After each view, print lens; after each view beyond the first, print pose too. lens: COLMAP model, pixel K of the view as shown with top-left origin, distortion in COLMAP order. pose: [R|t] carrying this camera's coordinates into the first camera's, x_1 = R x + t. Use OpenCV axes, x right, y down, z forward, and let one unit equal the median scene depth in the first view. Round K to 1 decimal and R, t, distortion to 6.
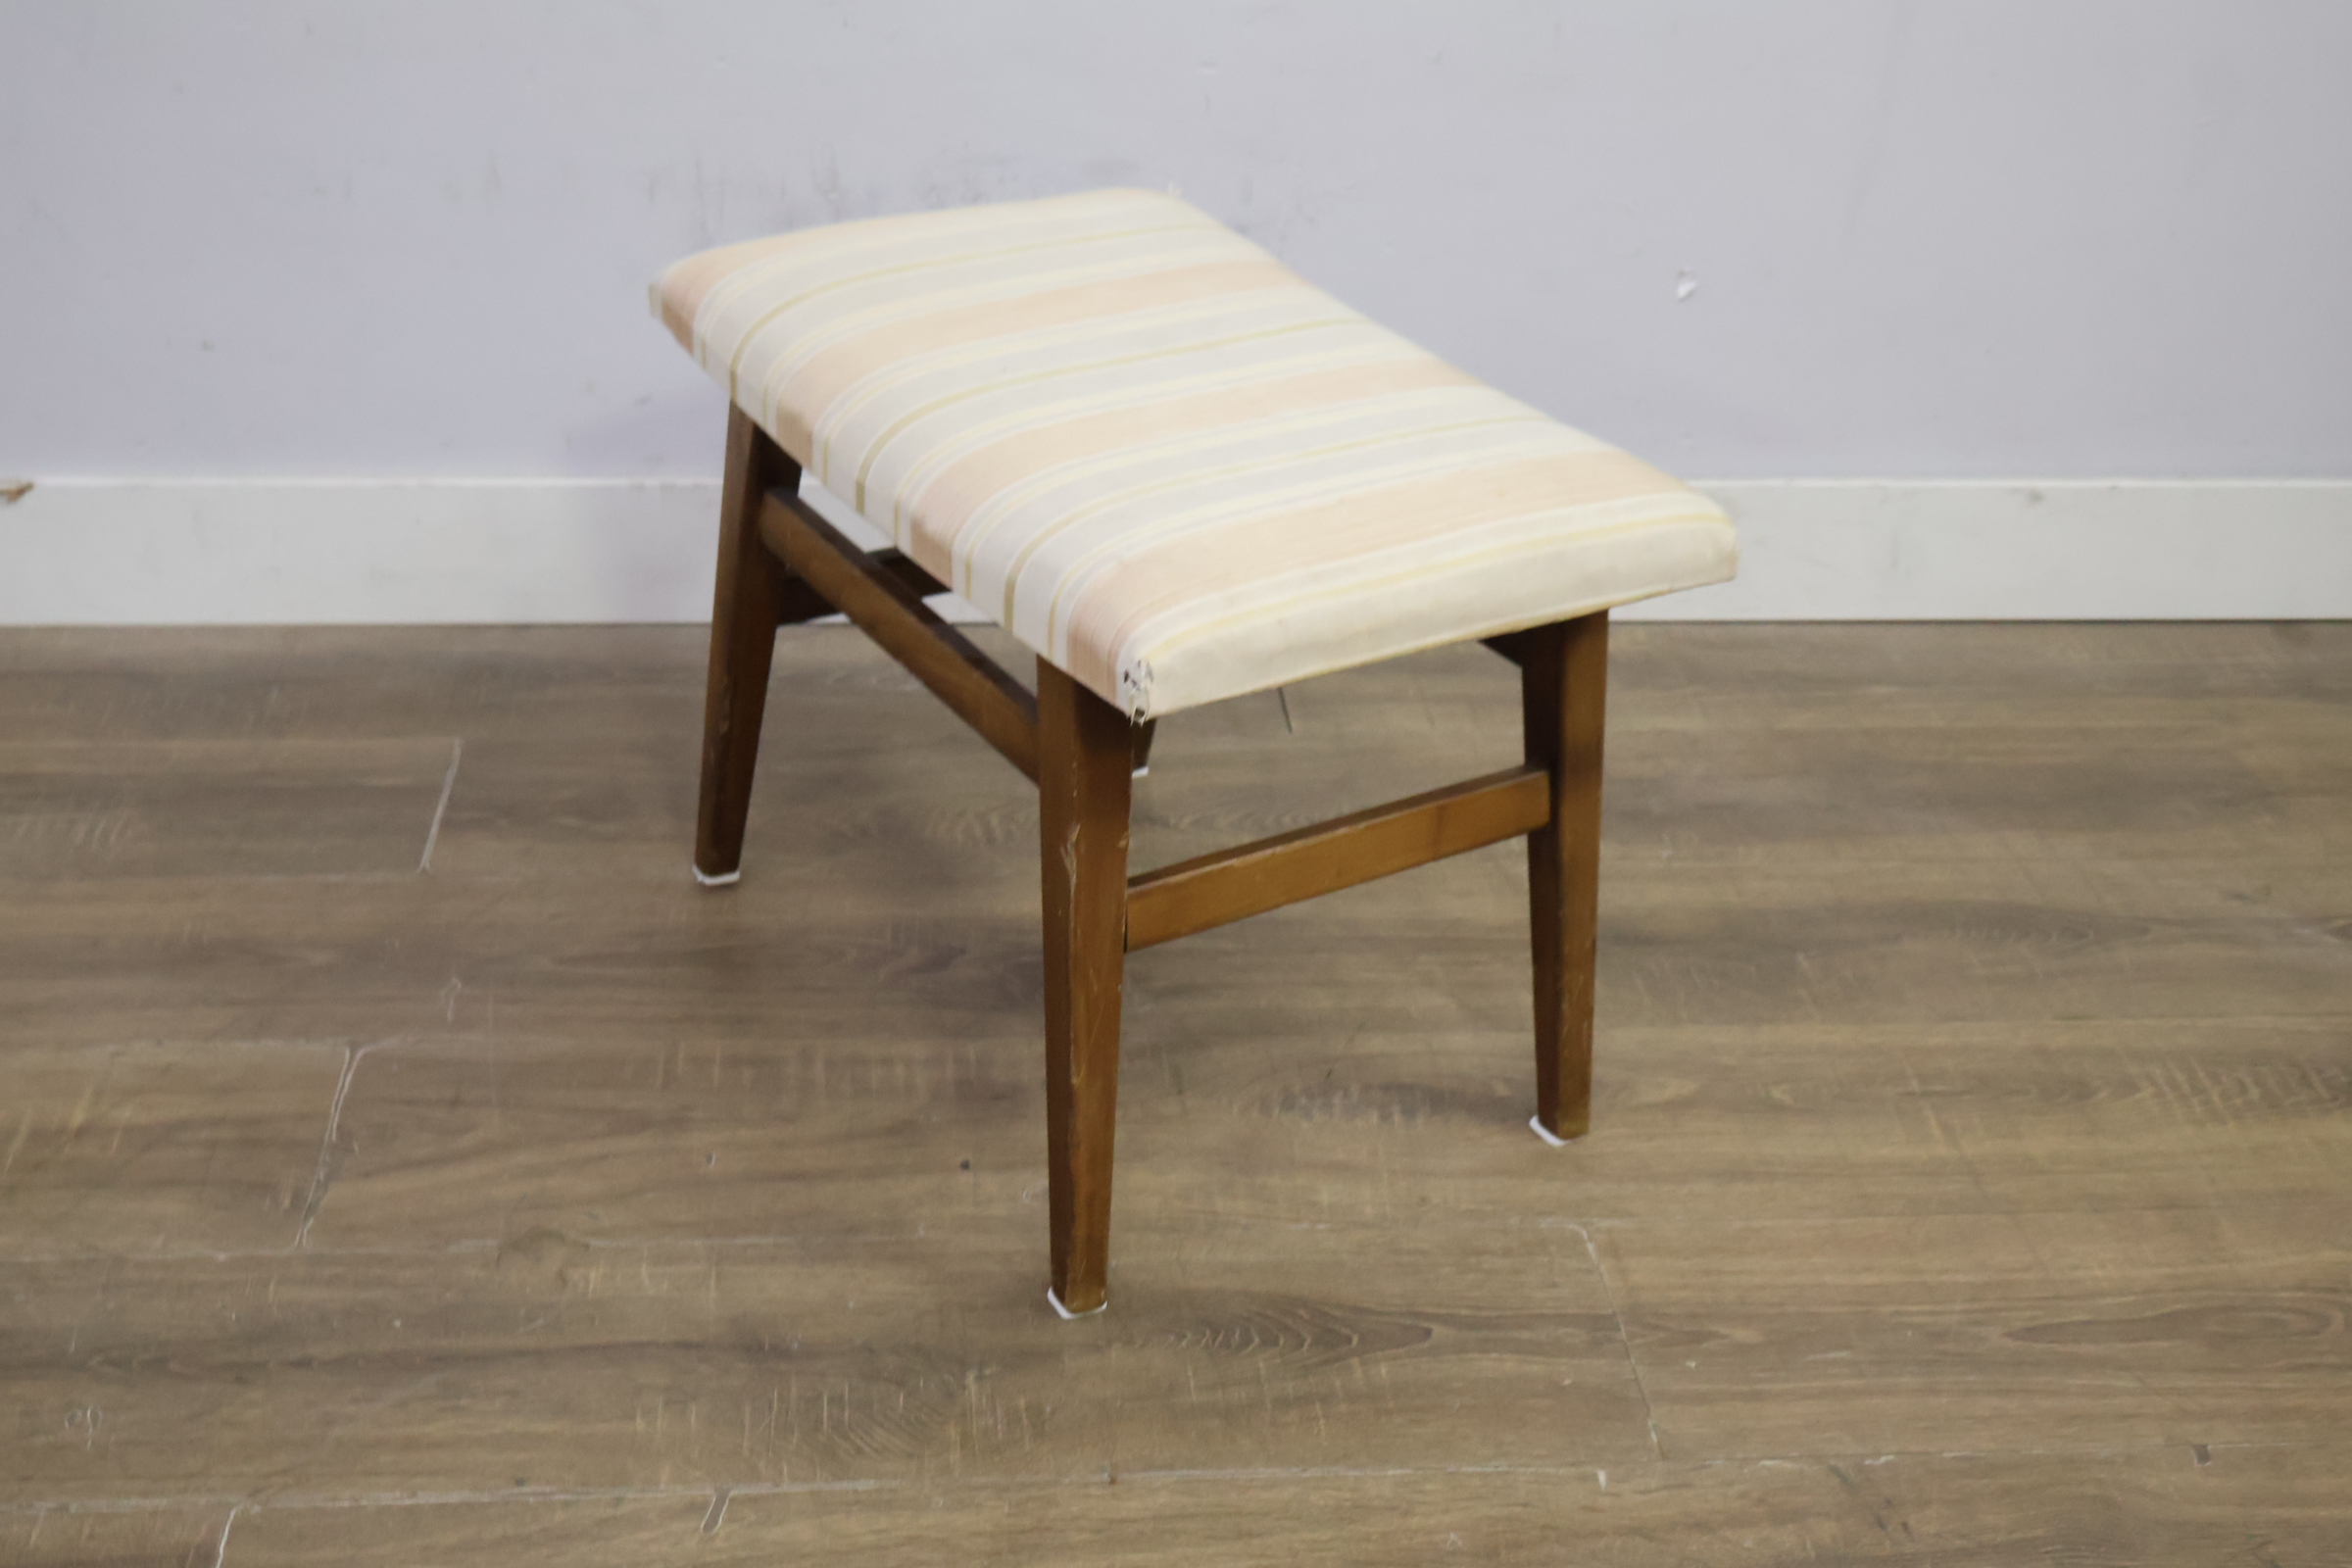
lens RADIAL K [[2889.6, 0, 1171.2], [0, 2889.6, 765.1], [0, 0, 1]] dist [-0.001012, 0.000000]
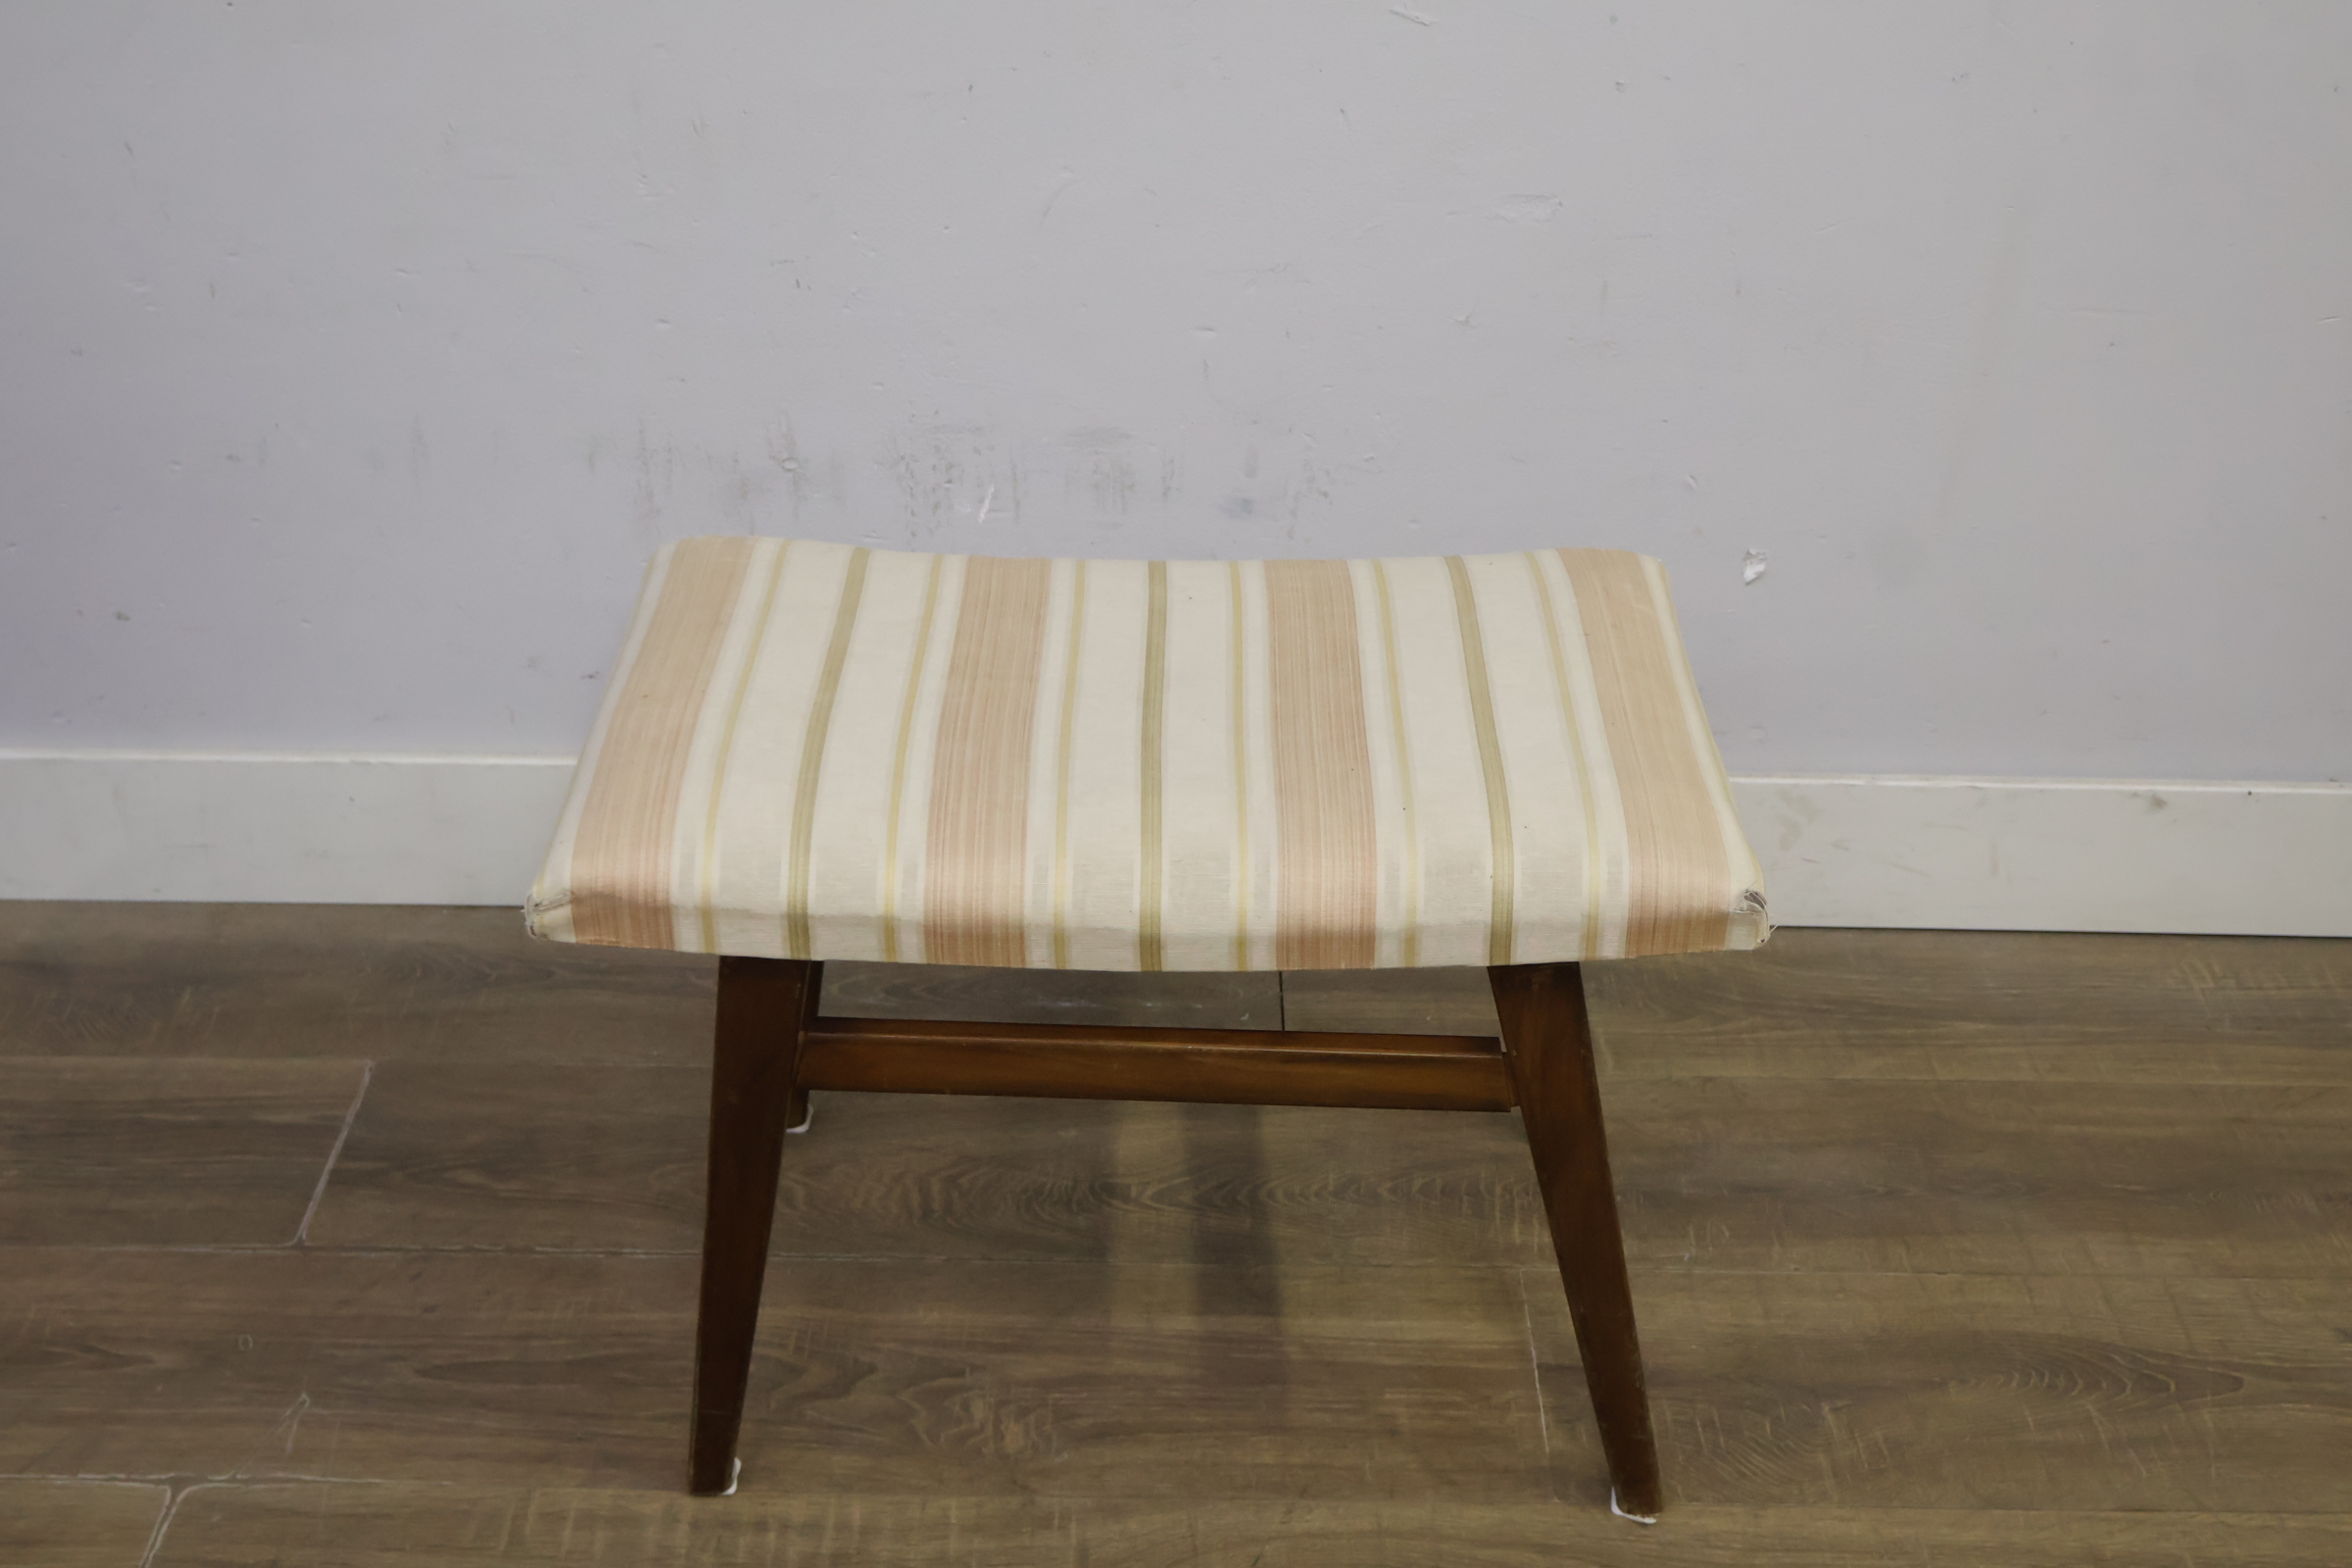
lens RADIAL K [[2889.6, 0, 1167.9], [0, 2889.6, 790.6], [0, 0, 1]] dist [-0.001012, 0.000000]
pose [[0.996141, 0.025296, -0.084038, 0.097366], [-0.022625, 0.999213, 0.032591, -0.157711], [0.084796, -0.030563, 0.995929, 0.133084]]
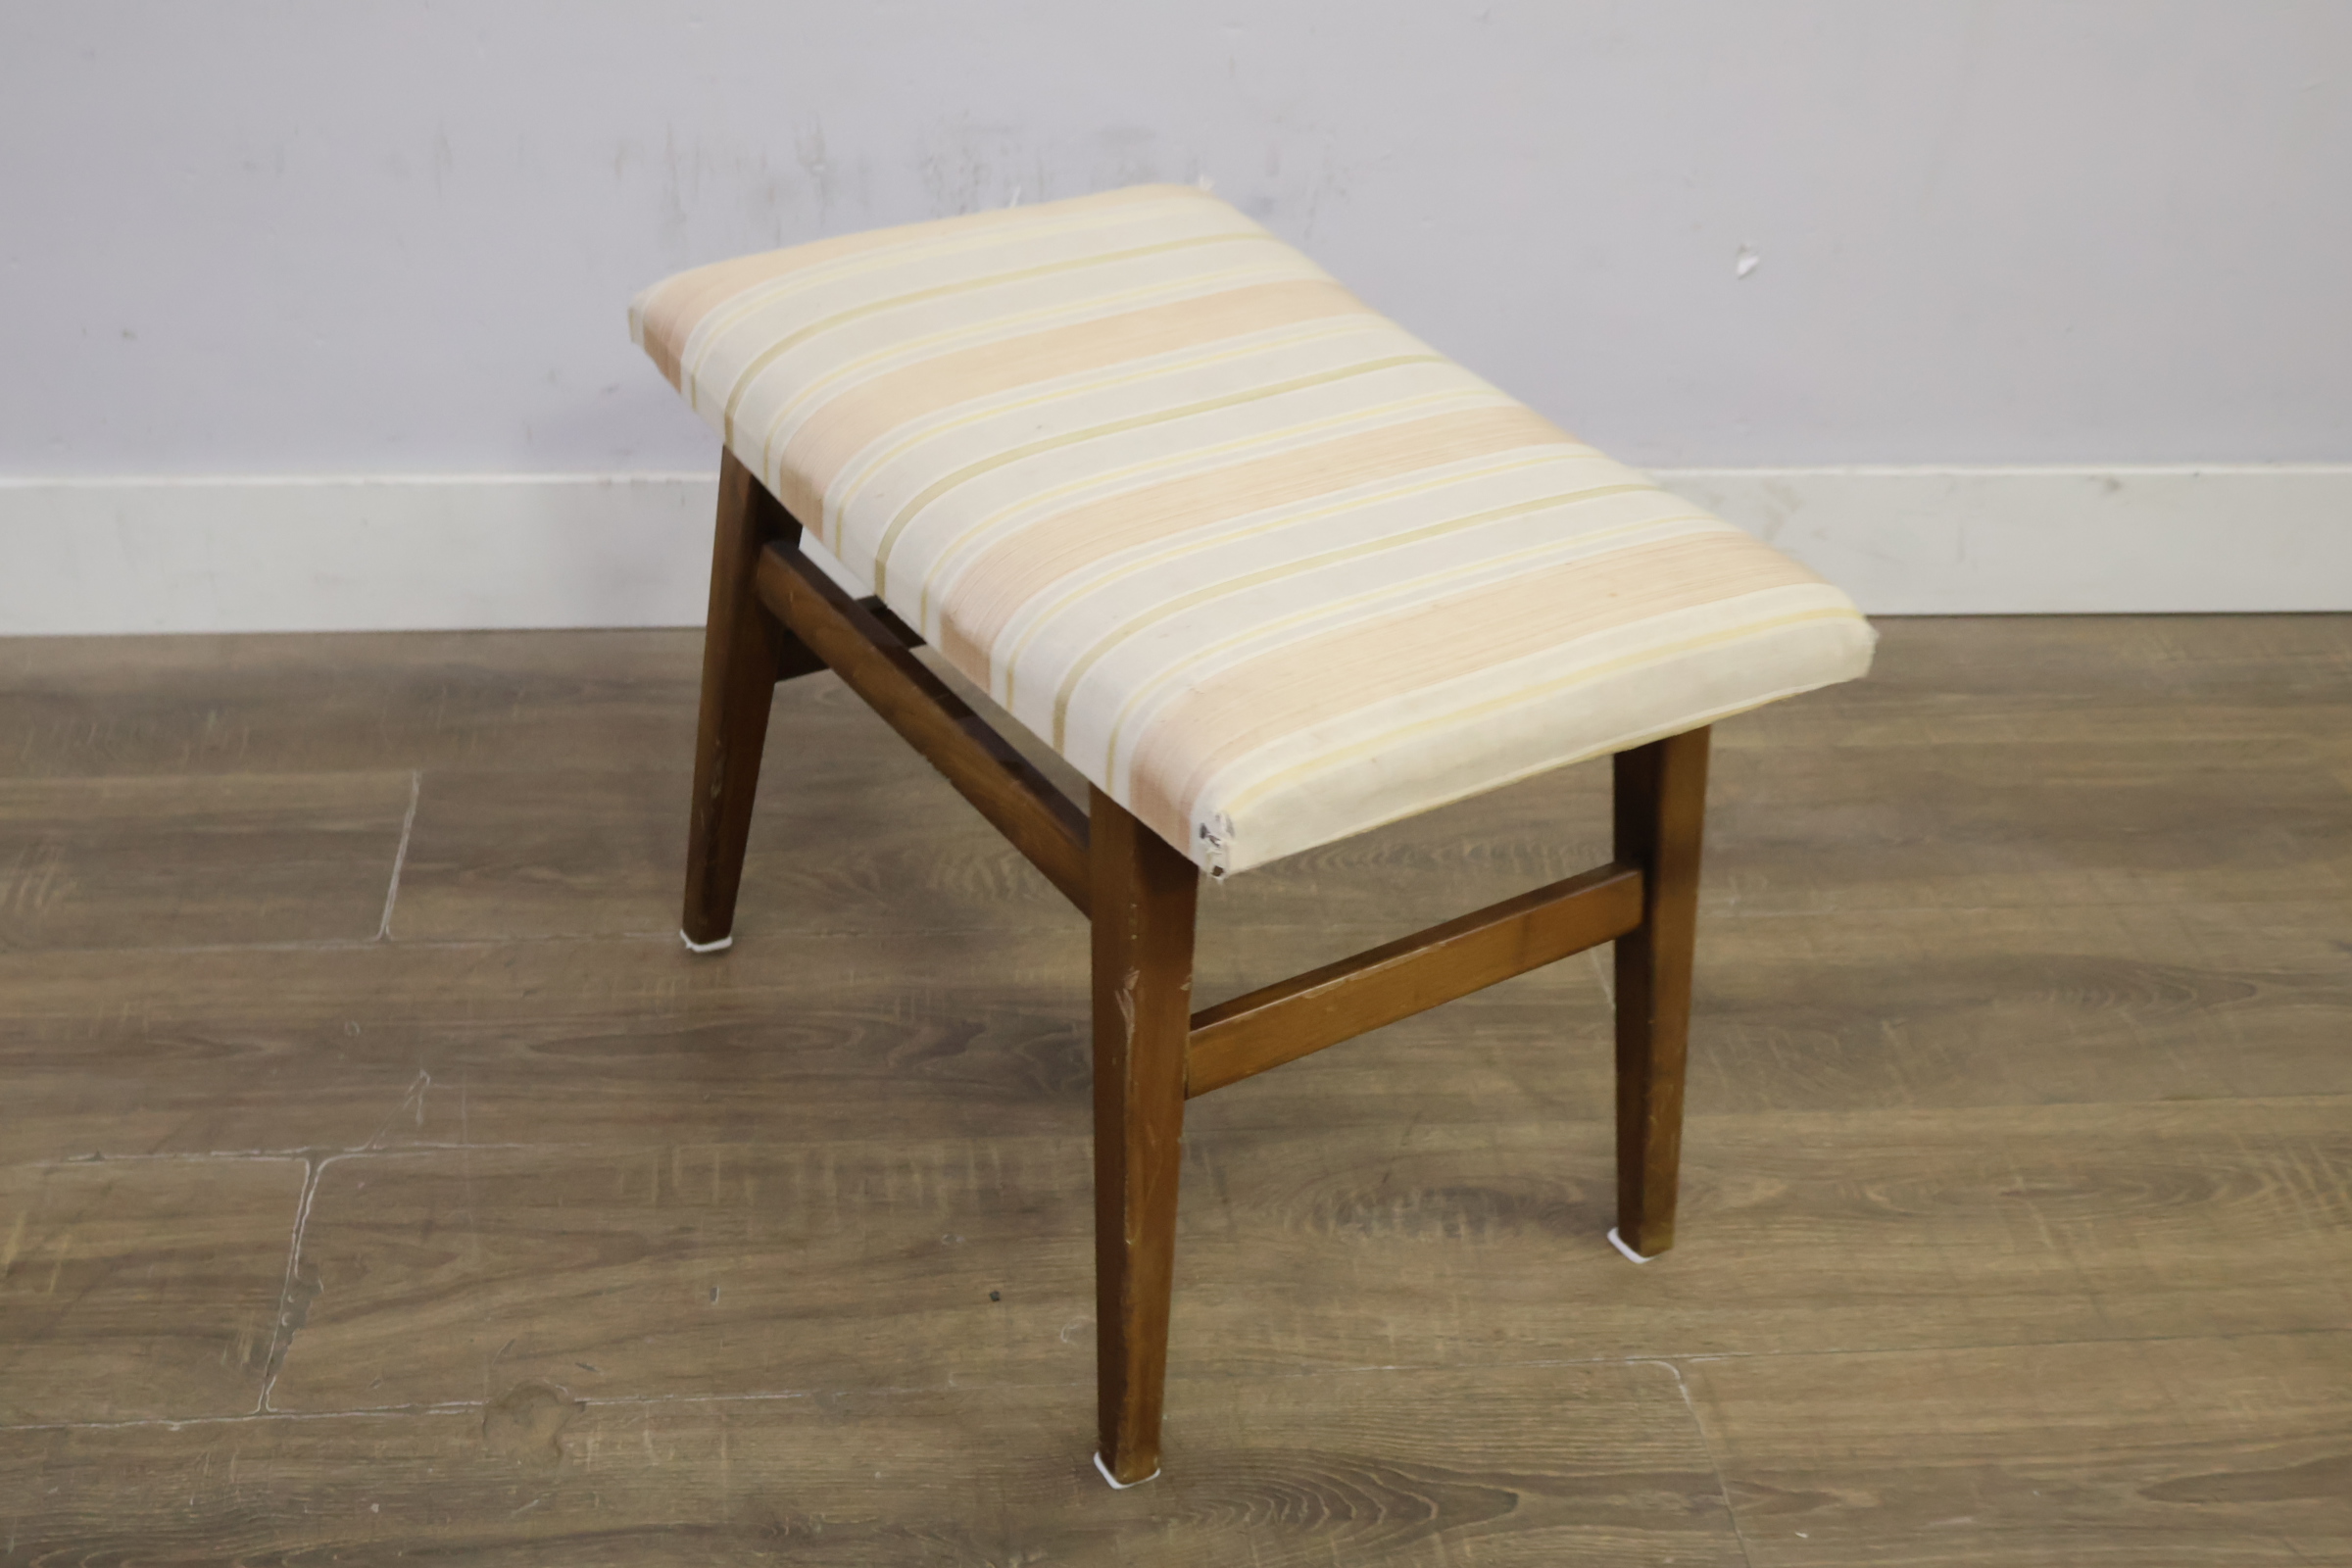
lens RADIAL K [[2889.6, 0, 1169.2], [0, 2889.6, 775.9], [0, 0, 1]] dist [-0.001012, 0.000000]
pose [[0.999708, -0.003636, 0.023893, -0.036321], [0.002041, 0.997788, 0.066445, -0.082475], [-0.024082, -0.066377, 0.997504, 0.098165]]
